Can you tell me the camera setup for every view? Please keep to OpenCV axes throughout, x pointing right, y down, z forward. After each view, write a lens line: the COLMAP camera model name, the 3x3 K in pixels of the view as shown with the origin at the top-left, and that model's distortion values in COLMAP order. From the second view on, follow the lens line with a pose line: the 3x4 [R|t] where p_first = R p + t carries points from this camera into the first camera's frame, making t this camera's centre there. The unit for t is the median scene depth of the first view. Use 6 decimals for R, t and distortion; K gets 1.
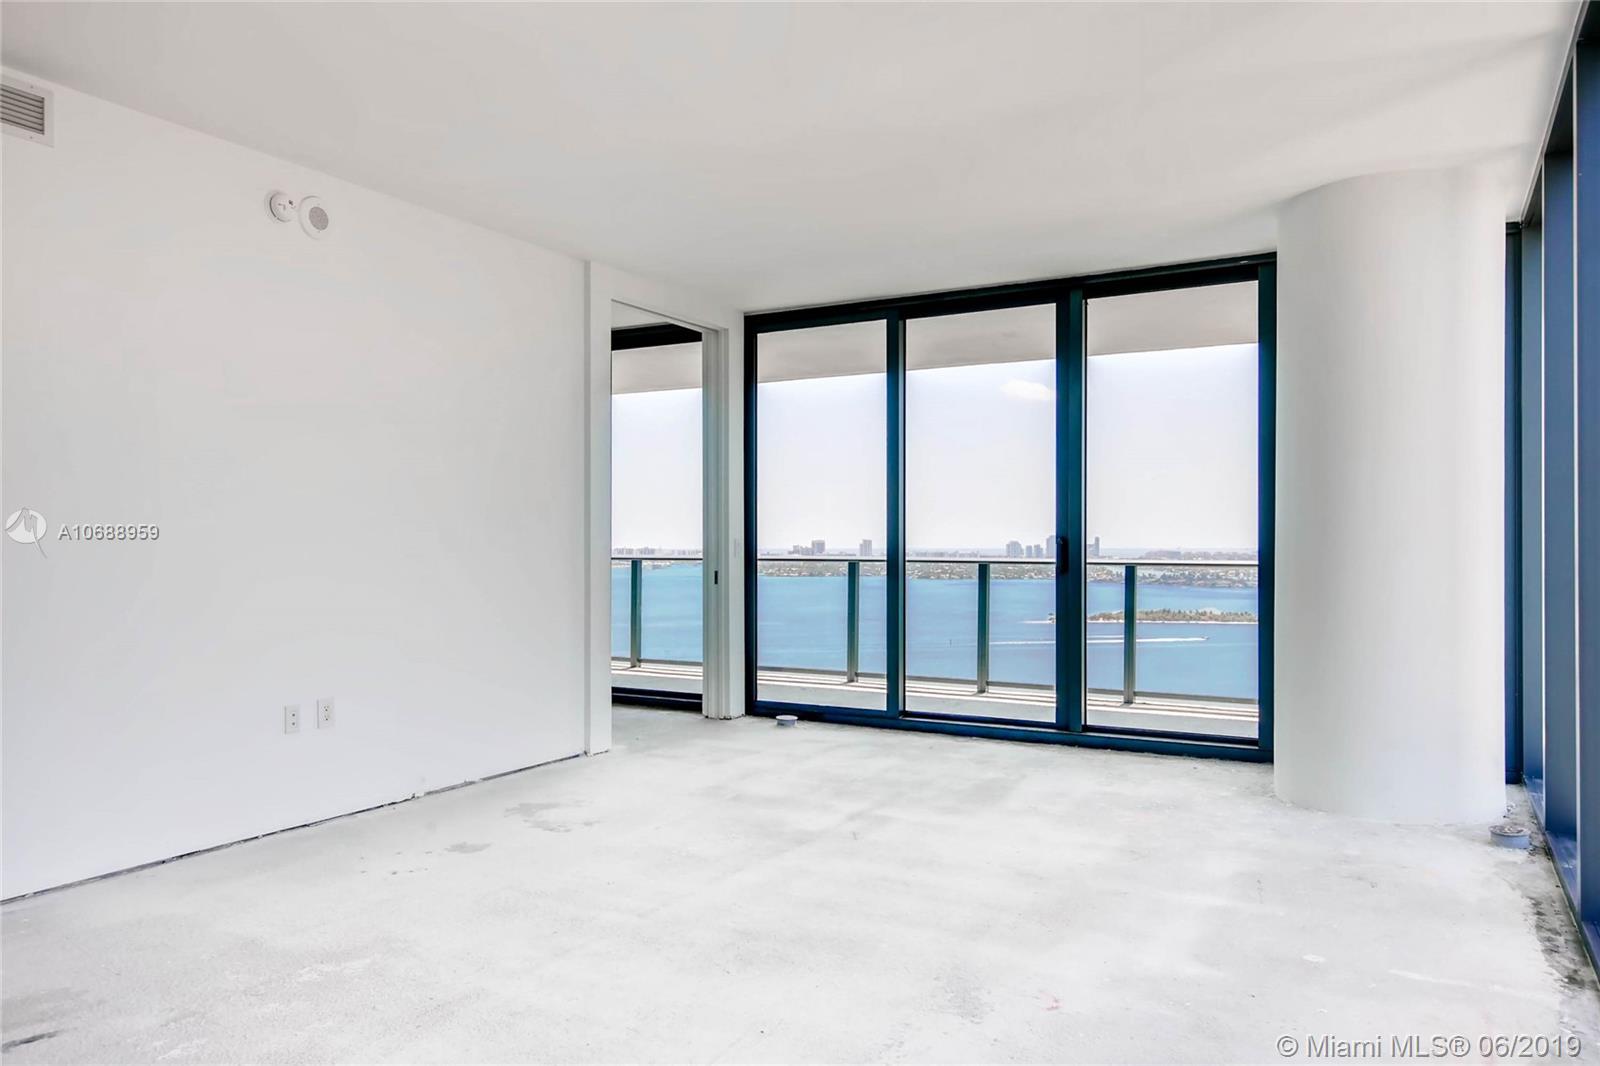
lens RADIAL K [[1115.8, 0, 809.8], [0, 1115.8, 536.6], [0, 0, 1]] dist [-0.000436, -0.001797]
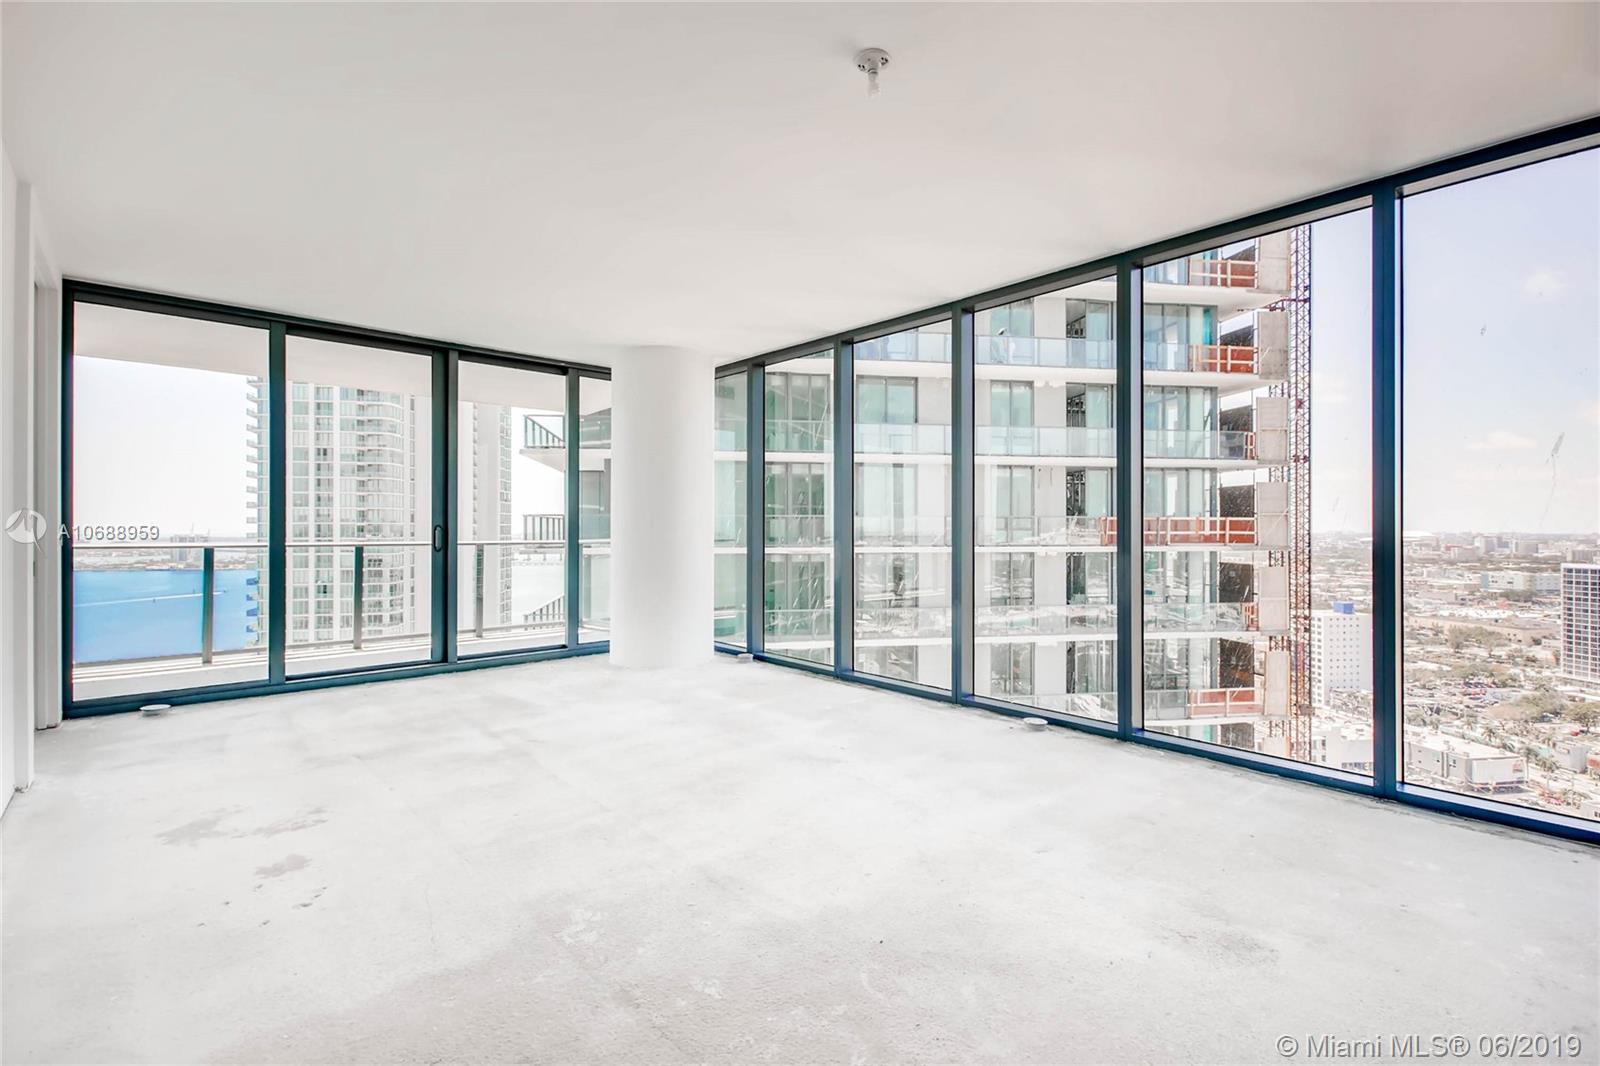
lens RADIAL K [[719.6, 0, 821.9], [0, 719.6, 527.8], [0, 0, 1]] dist [0.001205, -0.000717]
pose [[0.312994, 0.002147, 0.949753, -0.446869], [-0.005735, 0.999983, -0.000370, 0.000827], [-0.949738, -0.005331, 0.313001, 0.247775]]
